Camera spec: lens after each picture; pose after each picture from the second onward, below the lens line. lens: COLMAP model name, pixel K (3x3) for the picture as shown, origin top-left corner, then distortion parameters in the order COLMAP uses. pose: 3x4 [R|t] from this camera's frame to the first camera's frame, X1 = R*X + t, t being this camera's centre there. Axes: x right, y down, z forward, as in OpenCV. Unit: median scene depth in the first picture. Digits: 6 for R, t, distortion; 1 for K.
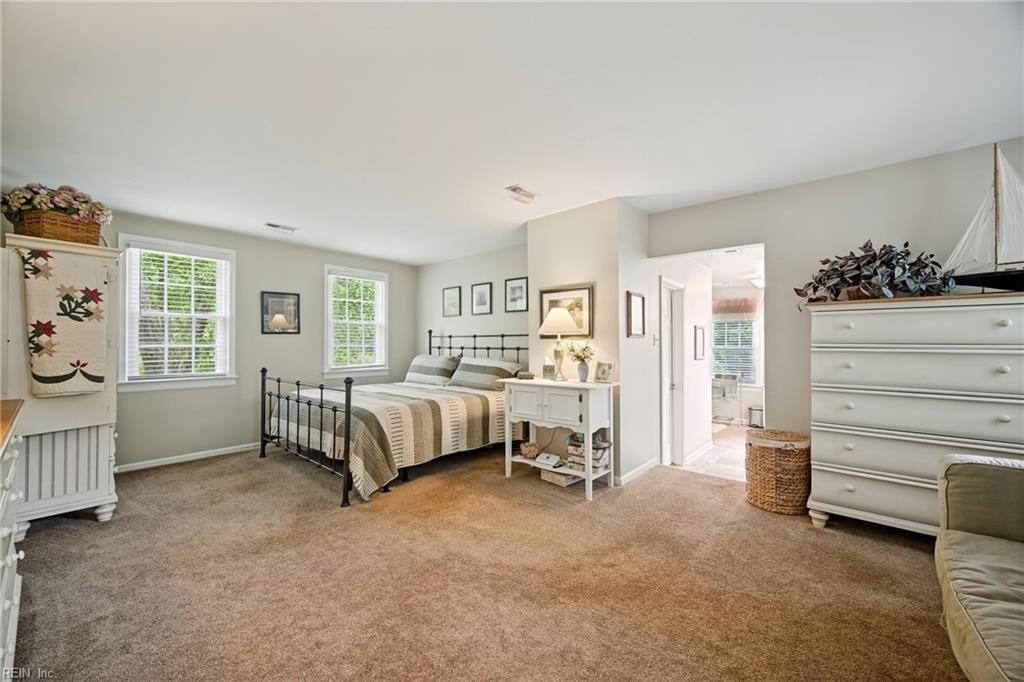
lens RADIAL K [[395.8, 0, 511.5], [0, 395.8, 343.5], [0, 0, 1]] dist [0.007050, -0.002362]
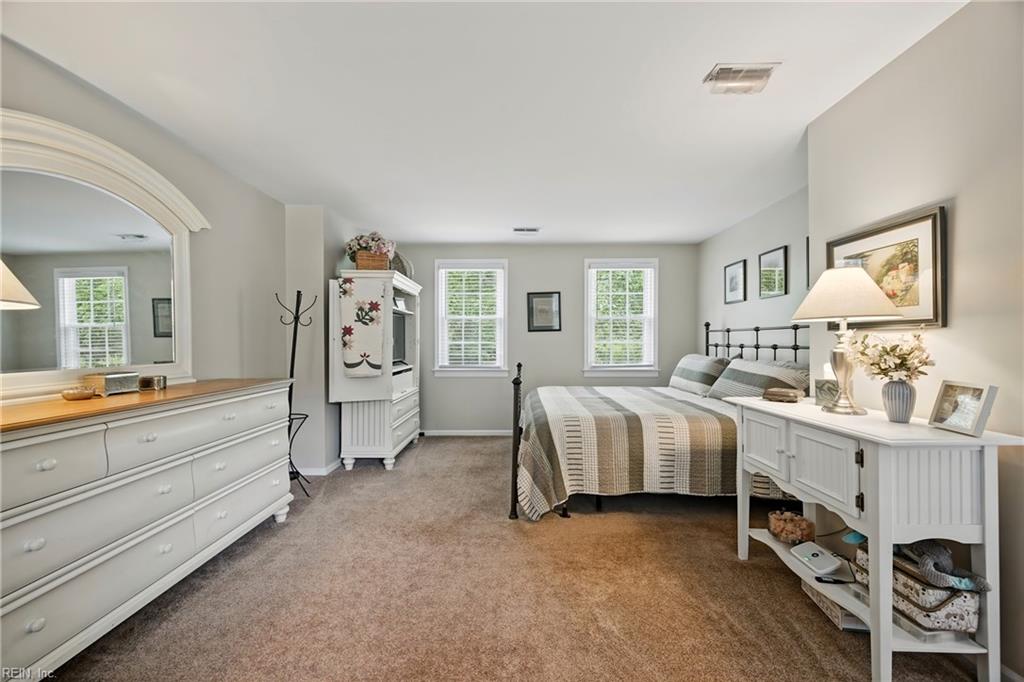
lens RADIAL K [[395.8, 0, 511.5], [0, 395.8, 343.5], [0, 0, 1]] dist [0.007050, -0.002362]
pose [[0.646515, 0.003184, -0.762894, 0.233743], [0.003079, 0.999972, 0.006783, 0.000815], [0.762895, -0.006734, 0.646487, 0.347991]]
